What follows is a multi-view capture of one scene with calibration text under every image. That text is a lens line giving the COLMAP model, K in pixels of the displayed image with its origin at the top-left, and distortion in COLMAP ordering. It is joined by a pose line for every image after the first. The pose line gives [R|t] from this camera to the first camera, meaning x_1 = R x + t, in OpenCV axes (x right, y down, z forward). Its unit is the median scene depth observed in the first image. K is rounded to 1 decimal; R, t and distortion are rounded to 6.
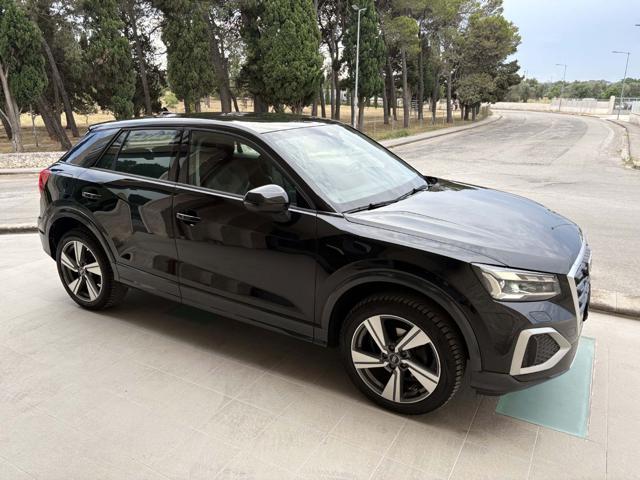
lens RADIAL K [[491.2, 0, 318.8], [0, 491.2, 228.5], [0, 0, 1]] dist [0.065621, -0.086354]
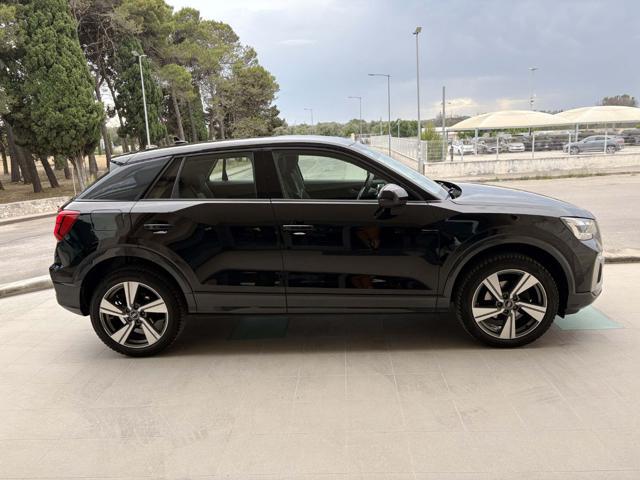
lens RADIAL K [[491.2, 0, 318.8], [0, 491.2, 228.5], [0, 0, 1]] dist [0.065621, -0.086354]
pose [[0.884868, -0.130915, 0.447067, -0.562187], [0.169888, 0.984293, -0.048023, 0.031188], [-0.433758, 0.118445, 0.893210, 0.023375]]
